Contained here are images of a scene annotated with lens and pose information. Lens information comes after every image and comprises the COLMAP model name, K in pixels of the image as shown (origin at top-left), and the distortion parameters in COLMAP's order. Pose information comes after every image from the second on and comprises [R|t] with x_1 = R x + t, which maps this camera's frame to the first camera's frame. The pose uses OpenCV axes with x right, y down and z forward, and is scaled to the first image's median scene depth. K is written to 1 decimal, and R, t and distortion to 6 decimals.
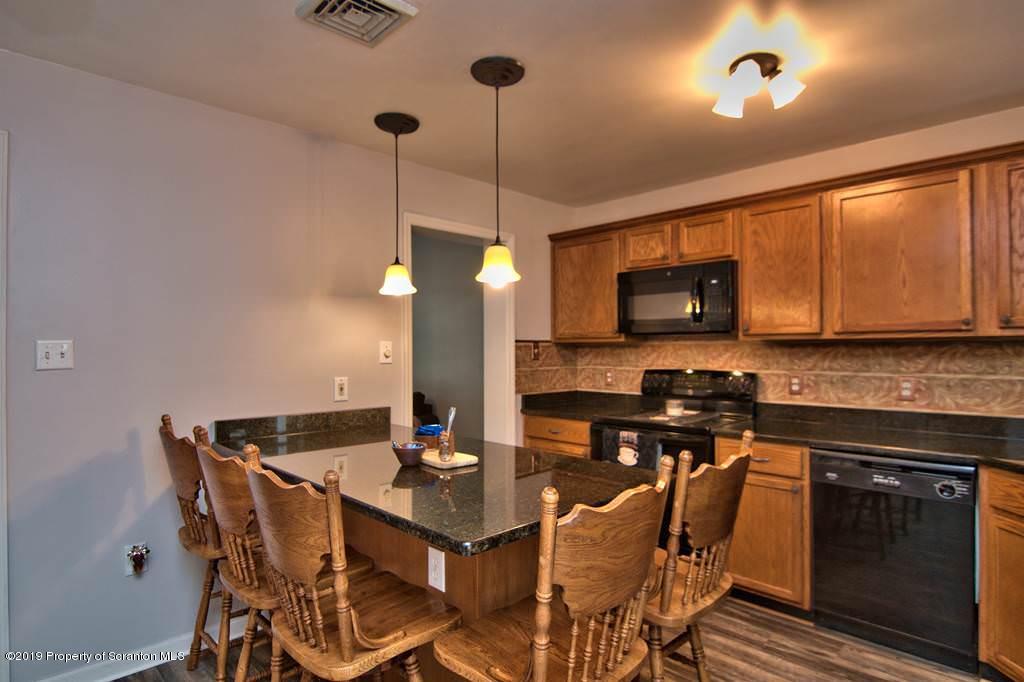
lens RADIAL K [[540.1, 0, 512.5], [0, 540.1, 347.4], [0, 0, 1]] dist [-0.015486, -0.002732]
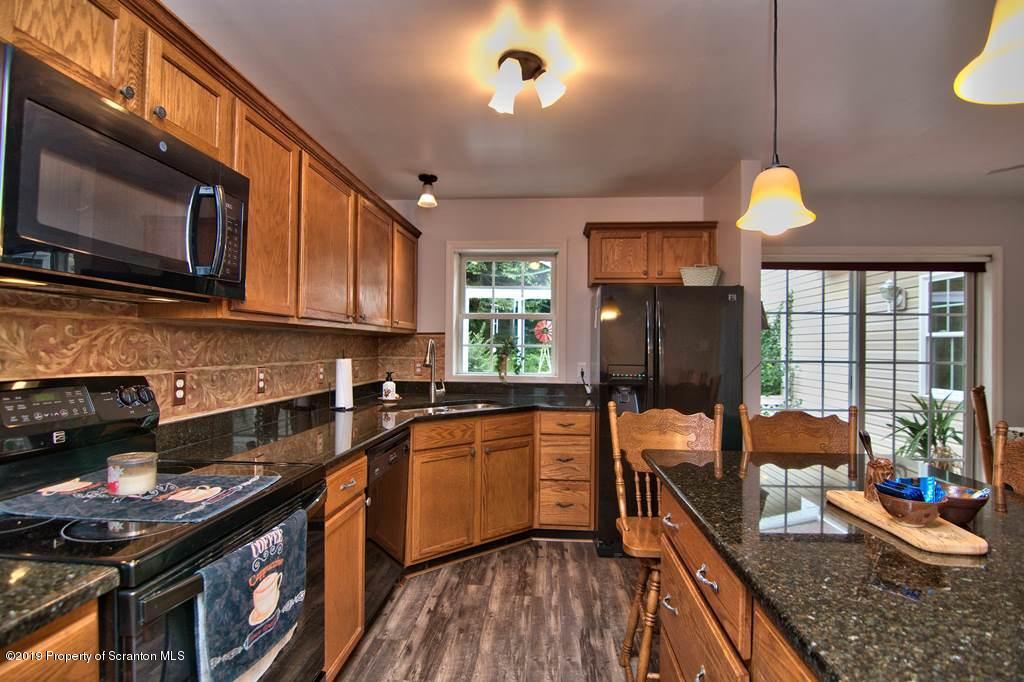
lens RADIAL K [[507.7, 0, 511.5], [0, 507.7, 343.4], [0, 0, 1]] dist [-0.008270, -0.009089]
pose [[-0.654111, -0.000741, 0.756398, -0.201772], [-0.014571, 0.999826, -0.011622, 0.017071], [-0.756258, -0.018623, -0.654008, 1.191177]]
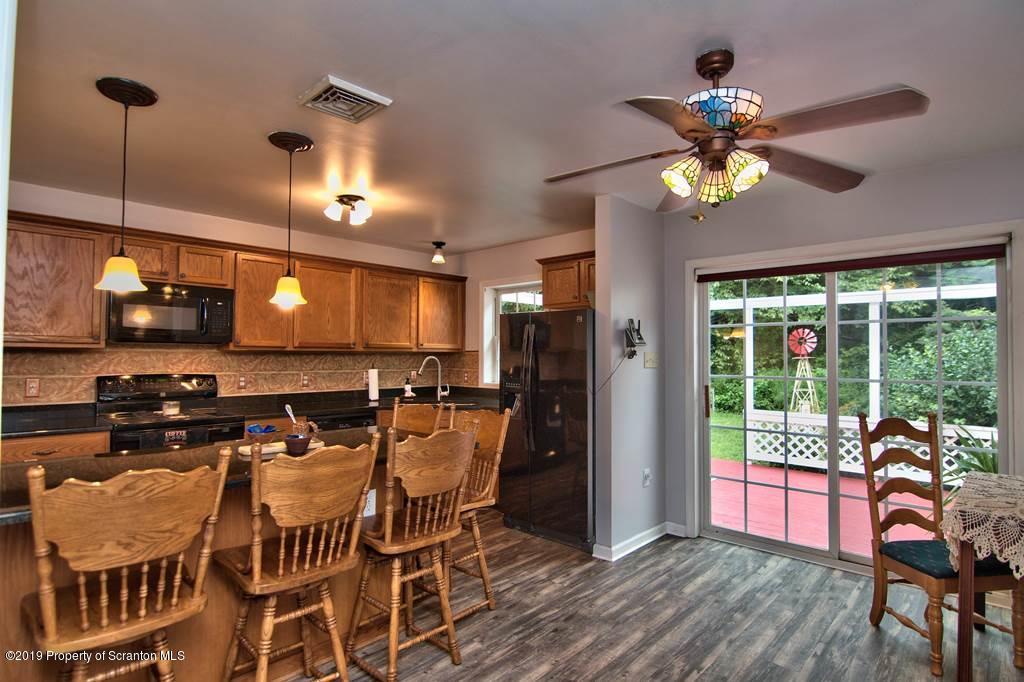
lens RADIAL K [[540.1, 0, 513.8], [0, 540.1, 341.5], [0, 0, 1]] dist [-0.015486, -0.002732]
pose [[-0.029317, 0.026262, 0.999225, -0.980418], [-0.012921, 0.999561, -0.026650, -0.008015], [-0.999487, -0.013692, -0.028965, 0.361951]]
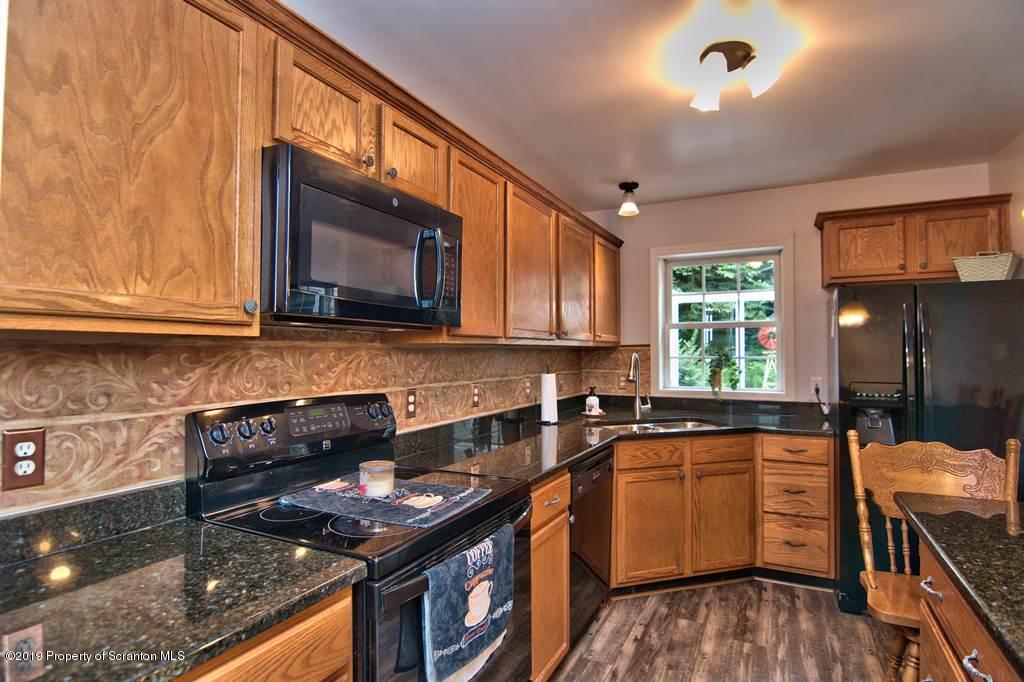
lens RADIAL K [[527.7, 0, 509.6], [0, 527.7, 344.2], [0, 0, 1]] dist [-0.004002, -0.011963]
pose [[-0.309358, 0.016425, 0.950804, -0.219862], [-0.004115, 0.999818, -0.018610, 0.000236], [-0.950937, -0.009670, -0.309235, 1.191607]]
